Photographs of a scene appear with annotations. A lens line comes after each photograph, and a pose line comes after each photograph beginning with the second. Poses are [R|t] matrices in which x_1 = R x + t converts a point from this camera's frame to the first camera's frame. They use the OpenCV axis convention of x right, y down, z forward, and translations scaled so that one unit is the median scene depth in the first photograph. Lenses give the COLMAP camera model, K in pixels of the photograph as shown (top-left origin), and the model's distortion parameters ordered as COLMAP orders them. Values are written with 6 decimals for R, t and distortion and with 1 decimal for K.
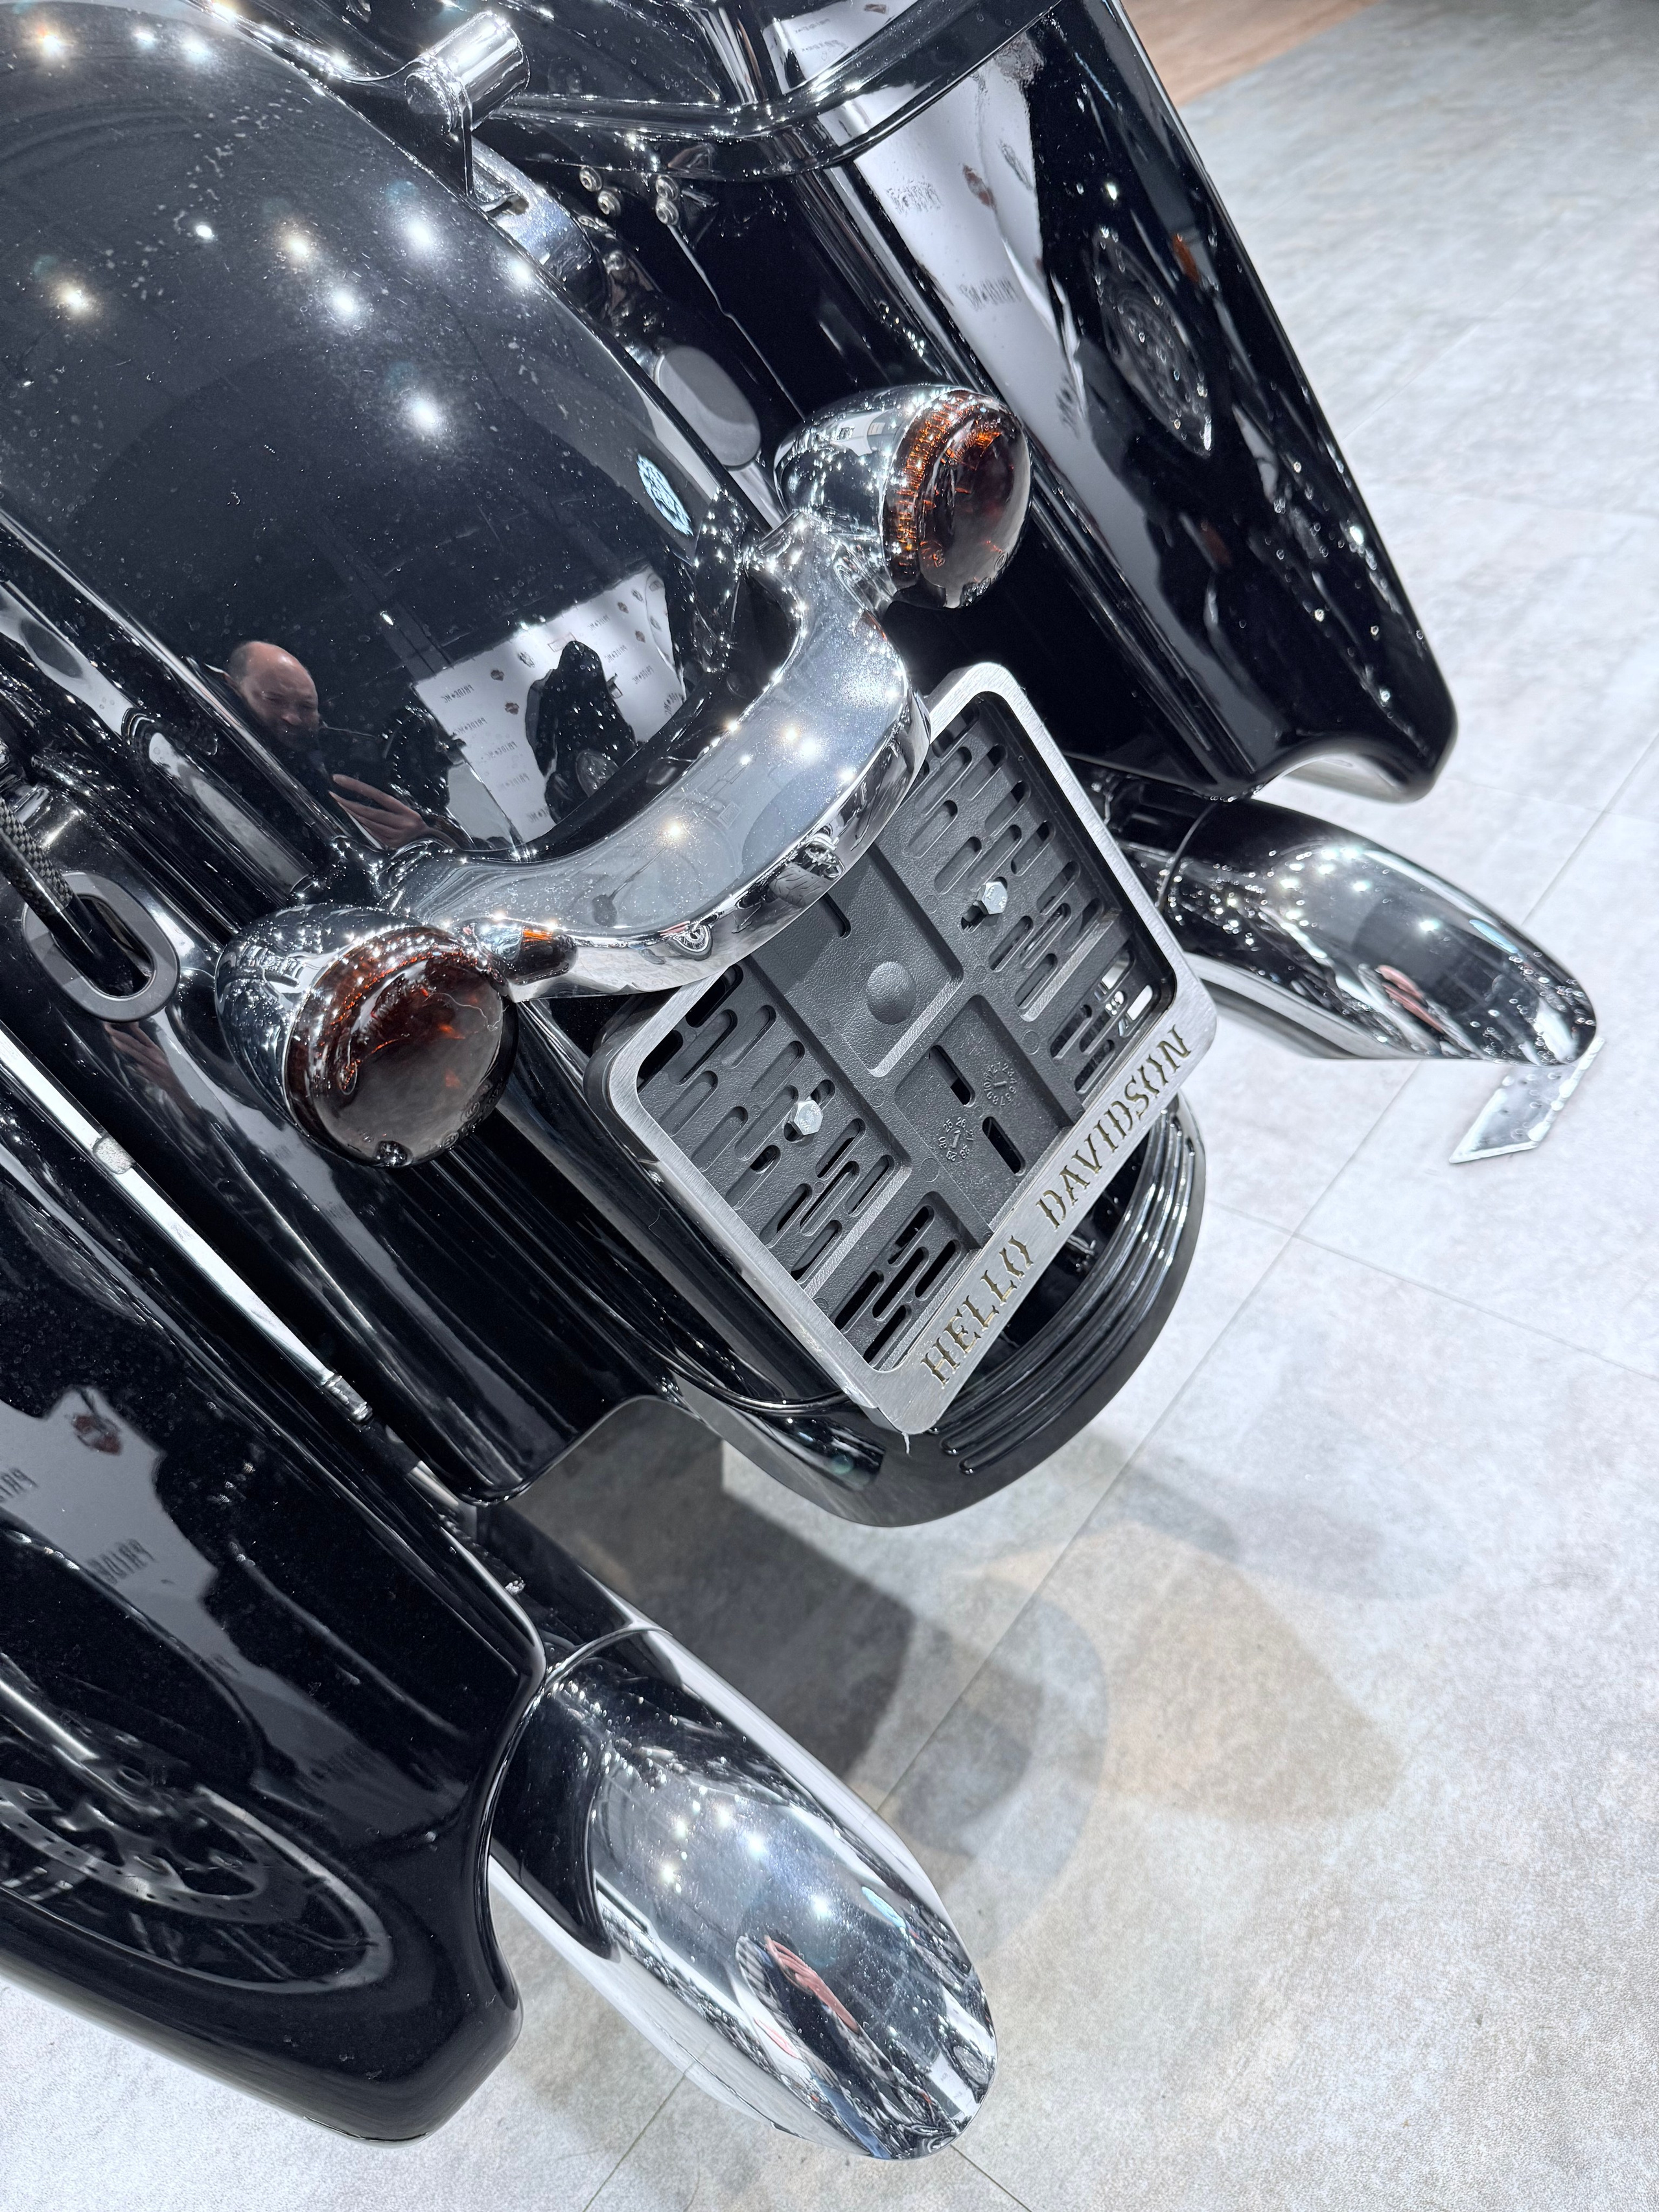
lens RADIAL K [[1529.6, 0, 795.6], [0, 1529.6, 1107.2], [0, 0, 1]] dist [0.071141, -0.069668]
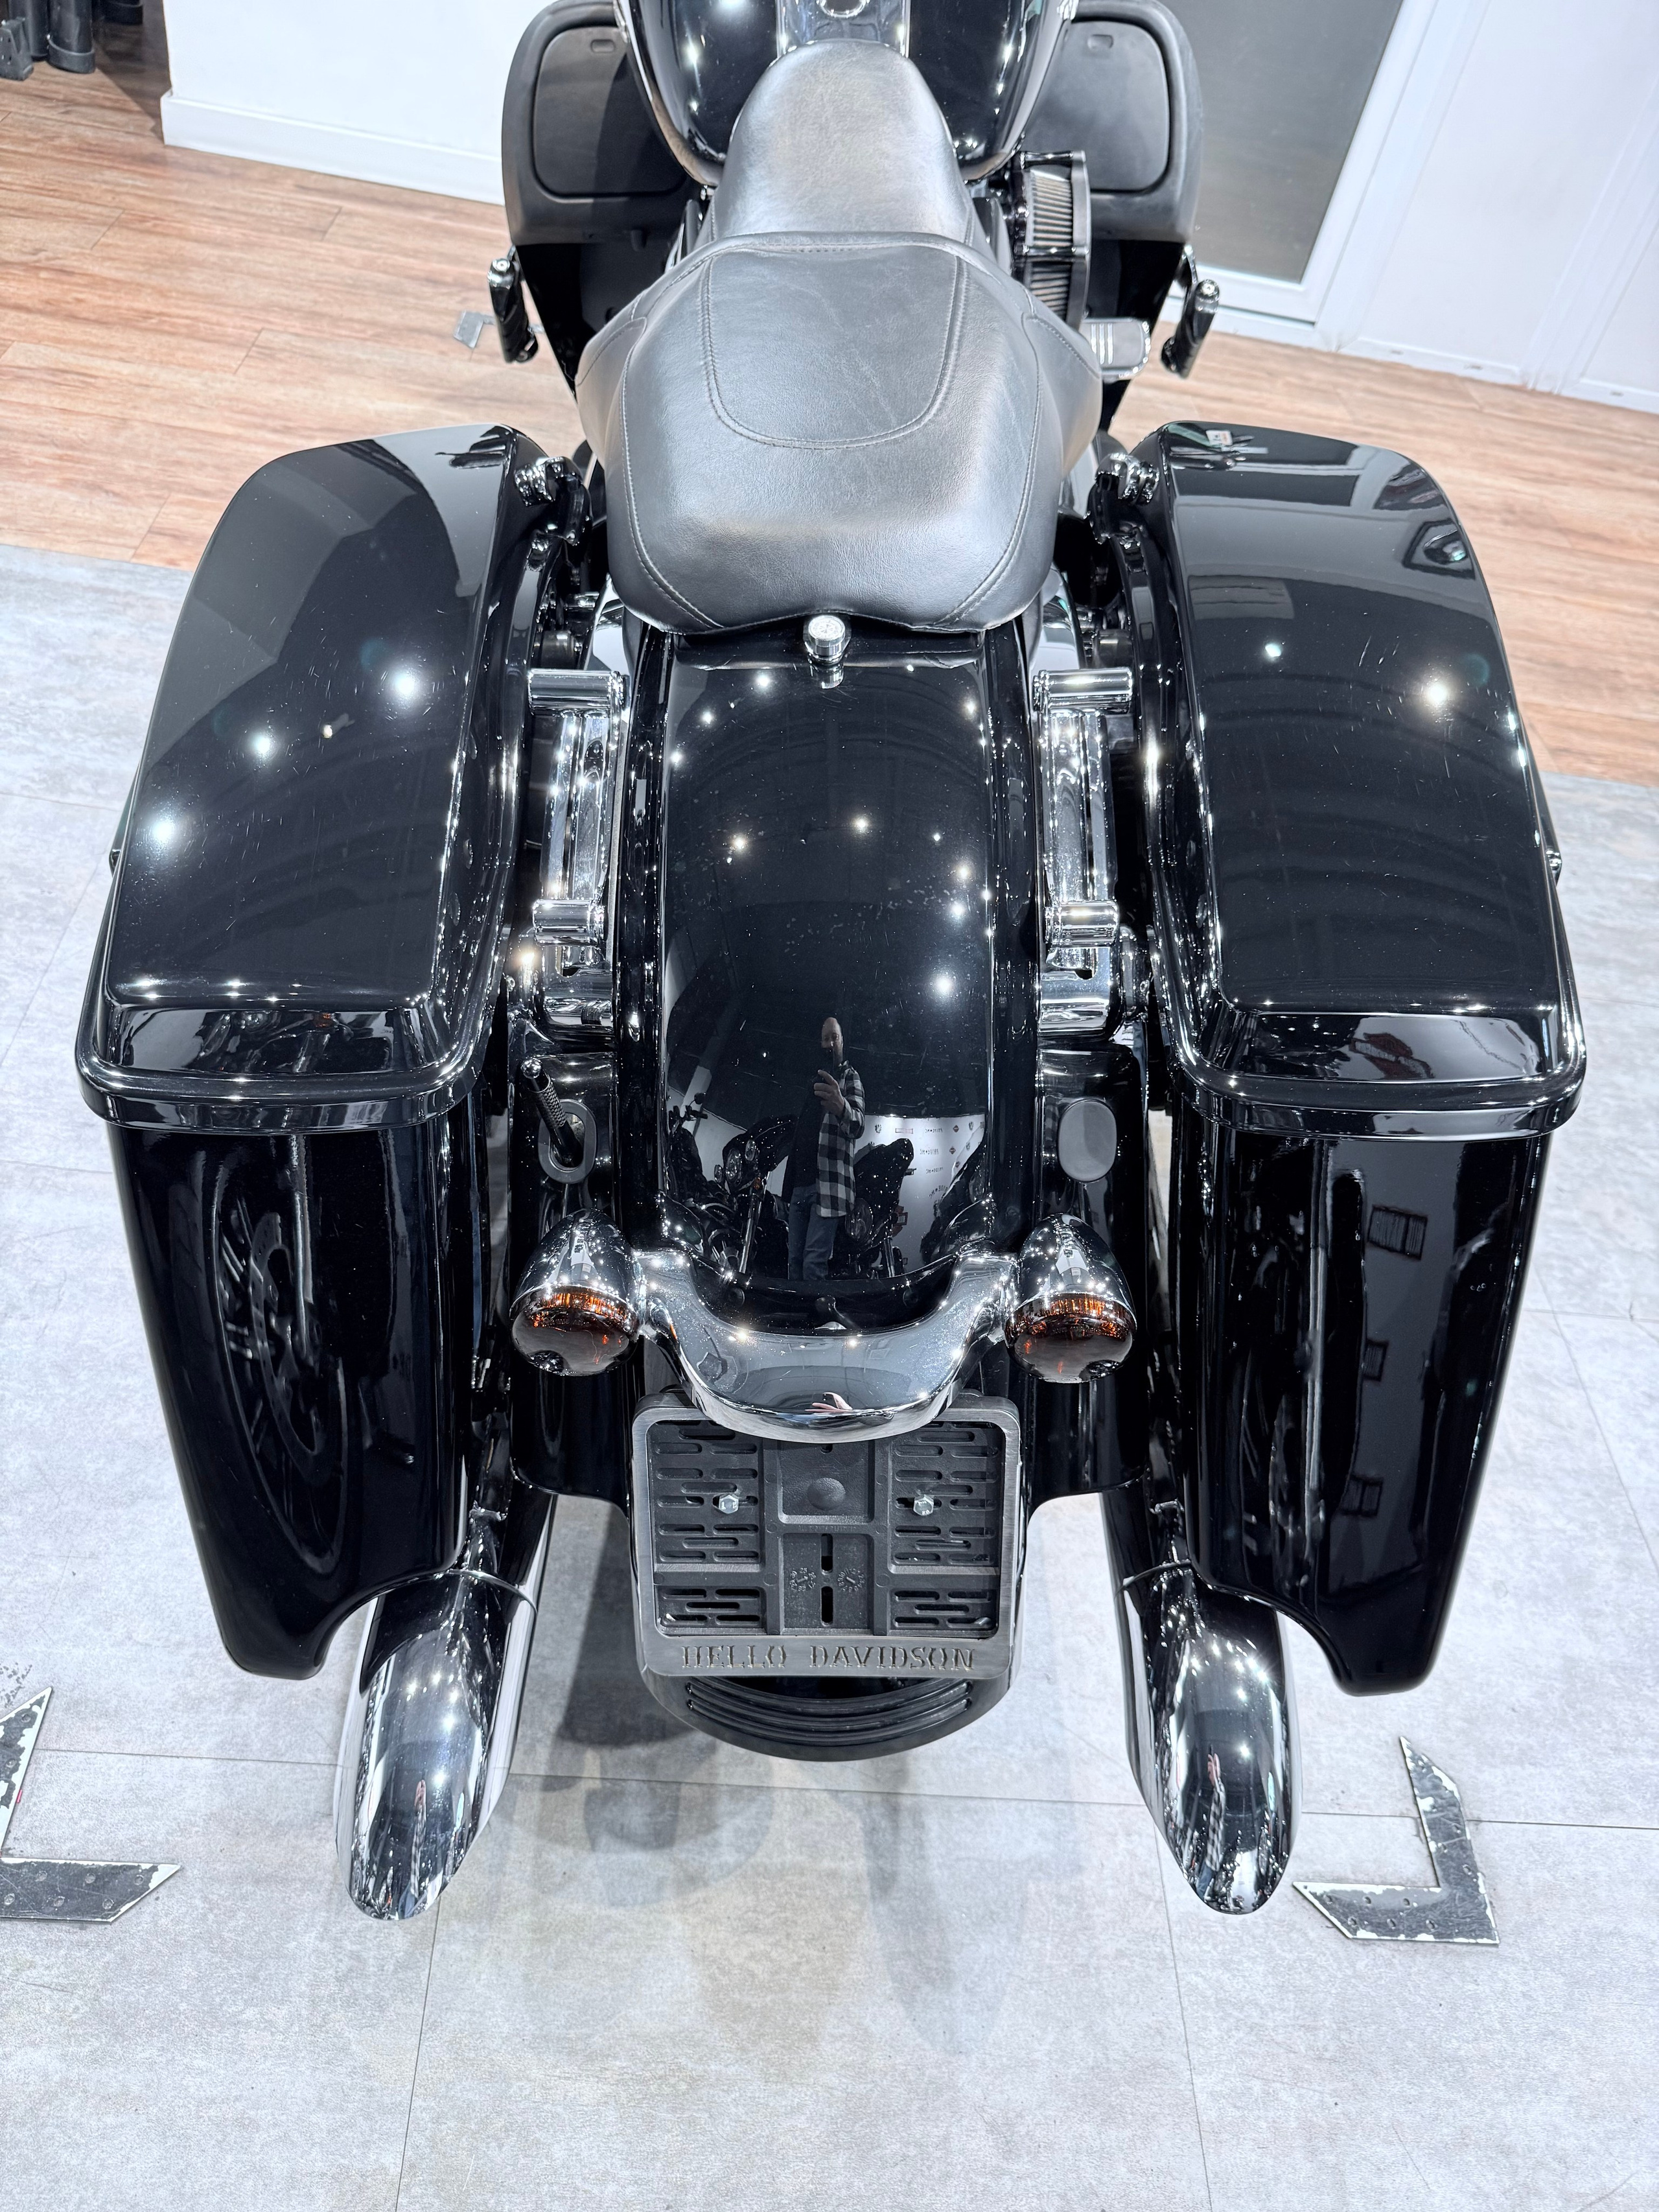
lens RADIAL K [[1574.9, 0, 829.5], [0, 1574.9, 1106.0], [0, 0, 1]] dist [-0.004339, 0.004960]
pose [[0.597554, 0.743583, -0.300023, 0.222050], [-0.713927, 0.663733, 0.223086, -0.617616], [0.365018, 0.080889, 0.927480, -0.468971]]
